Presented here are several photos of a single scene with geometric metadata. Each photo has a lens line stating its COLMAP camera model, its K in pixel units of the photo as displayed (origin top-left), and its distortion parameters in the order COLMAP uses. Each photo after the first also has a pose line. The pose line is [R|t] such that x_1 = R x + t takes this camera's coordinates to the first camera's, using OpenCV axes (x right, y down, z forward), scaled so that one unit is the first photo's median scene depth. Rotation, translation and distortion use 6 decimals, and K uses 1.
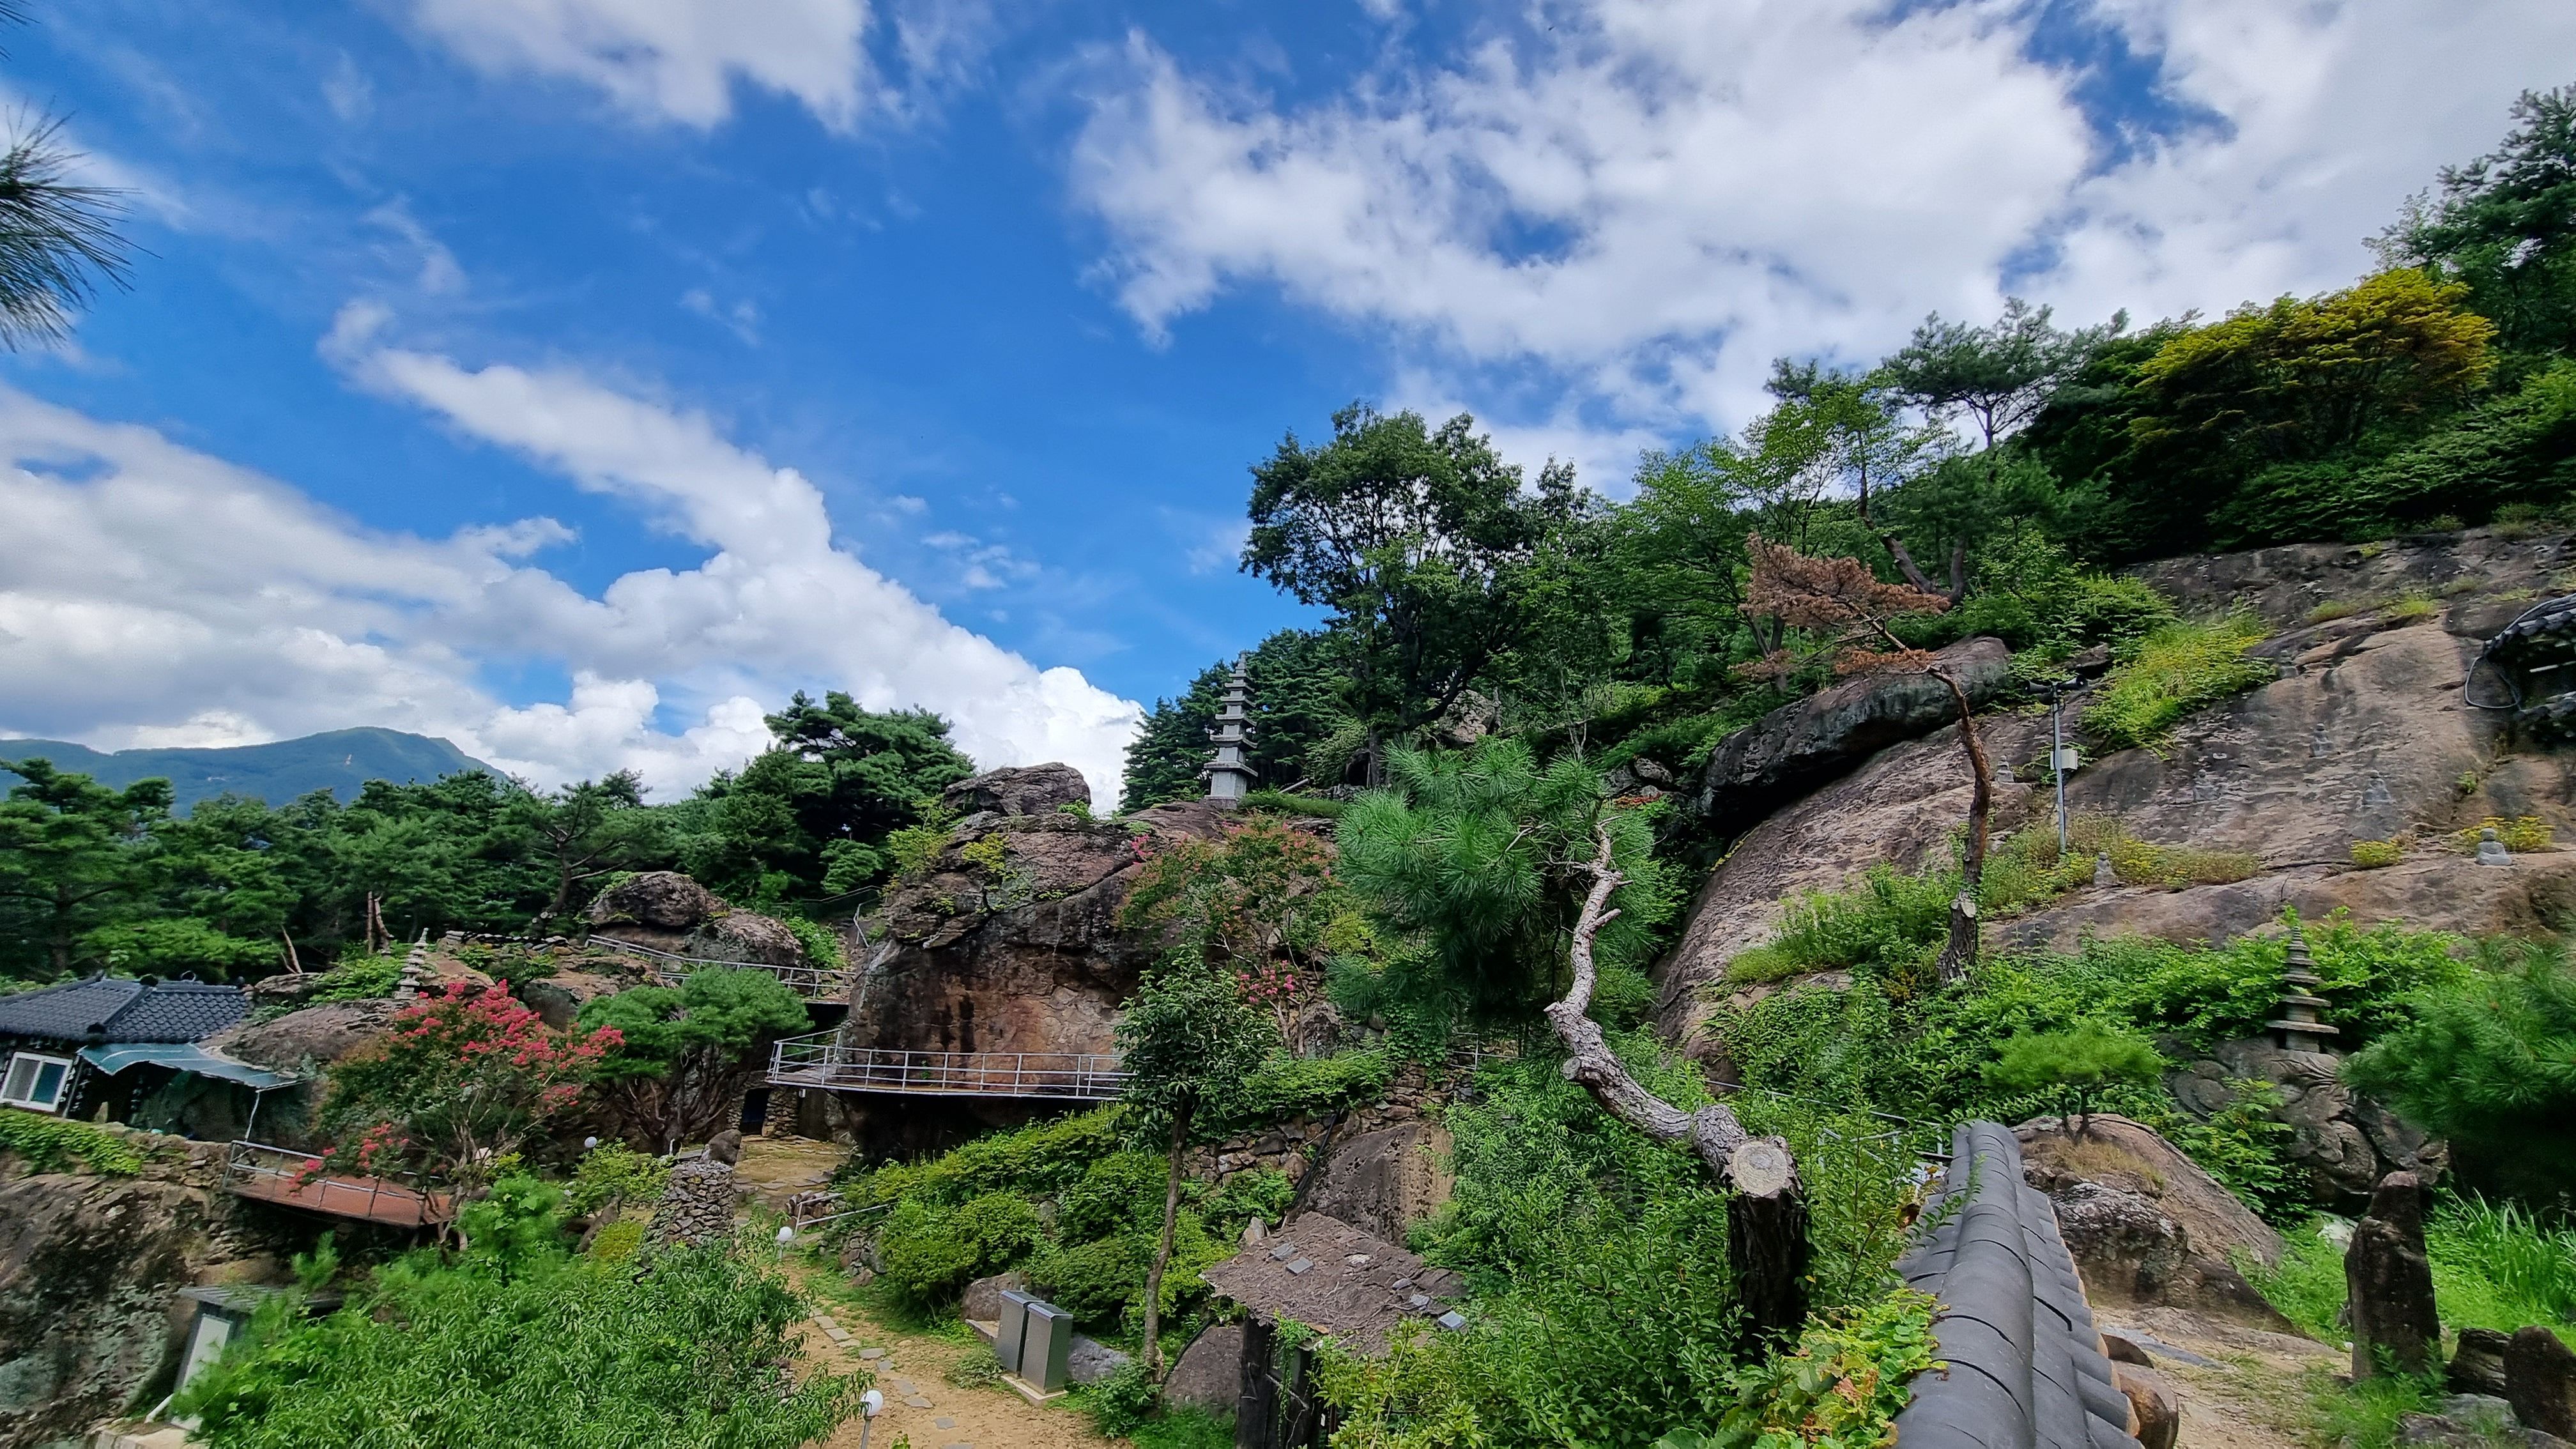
lens RADIAL K [[1037.7, 0, 1290.1], [0, 1037.7, 741.1], [0, 0, 1]] dist [0.000768, -0.002986]
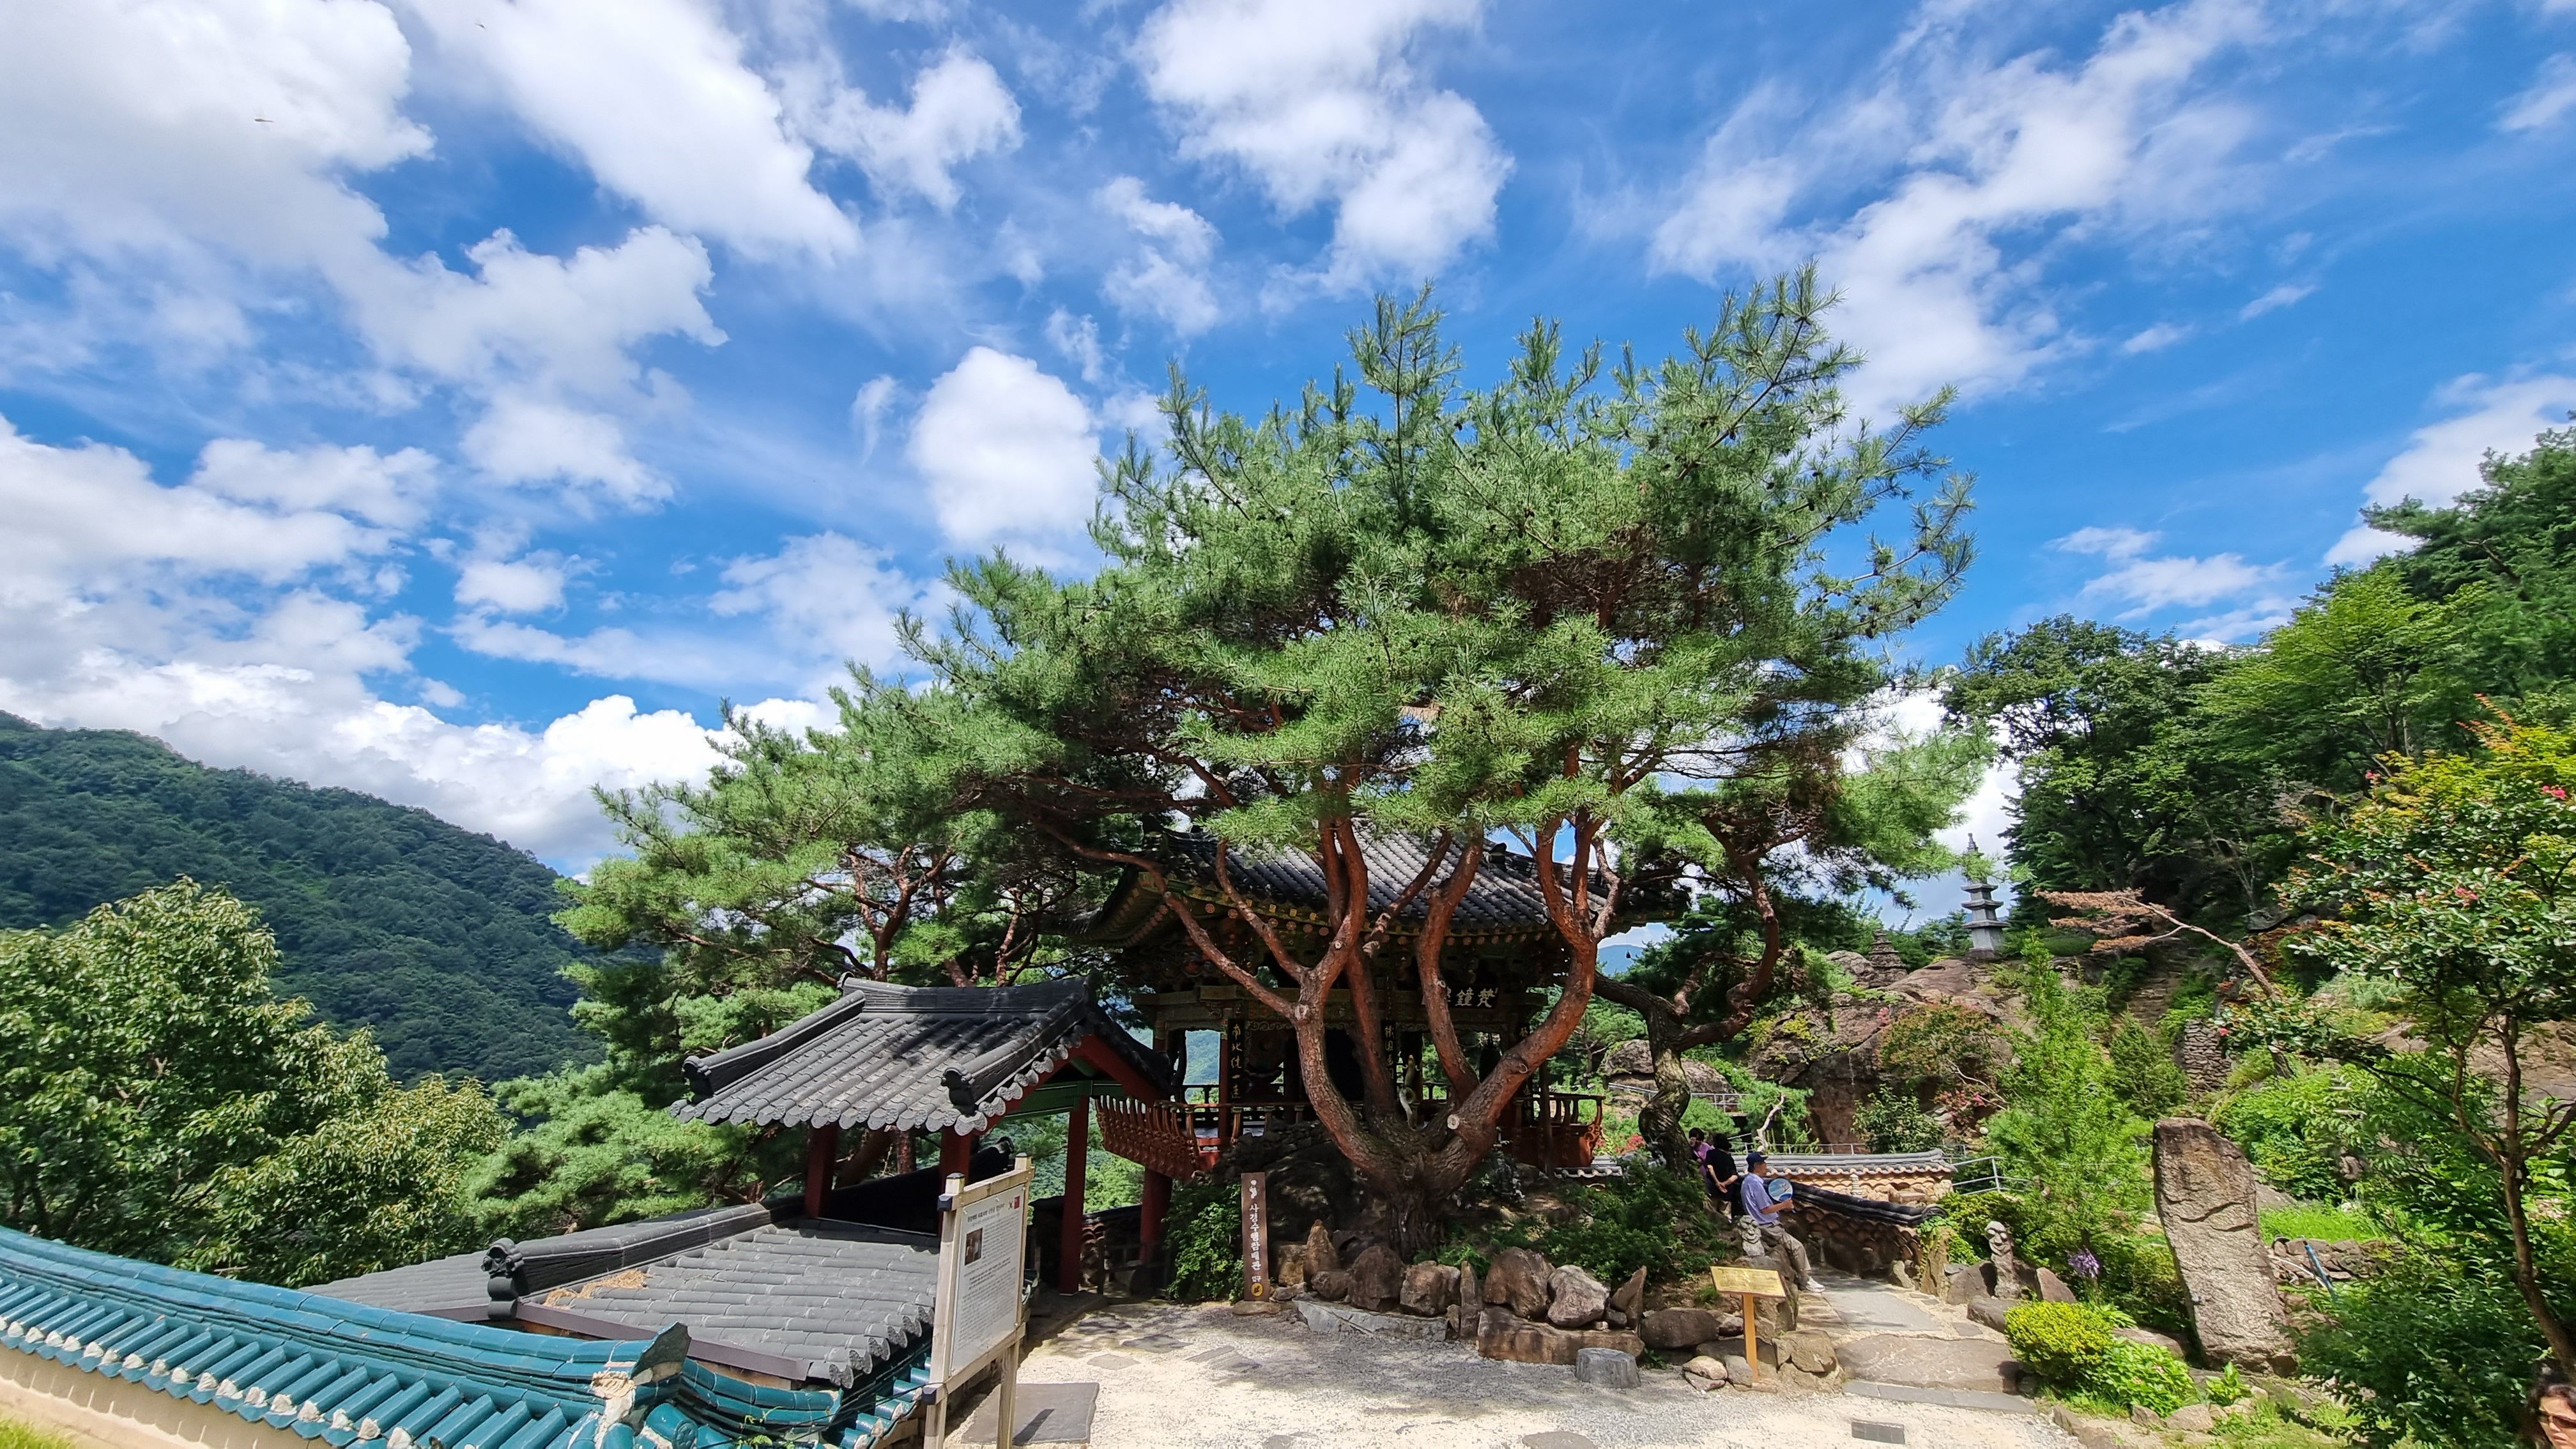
lens RADIAL K [[1037.7, 0, 1281.3], [0, 1037.7, 726.2], [0, 0, 1]] dist [0.000768, -0.002986]
pose [[0.650084, -0.303999, -0.696402, 0.472710], [0.234129, 0.952031, -0.197030, -0.215263], [0.722893, -0.034961, 0.690075, -0.750908]]
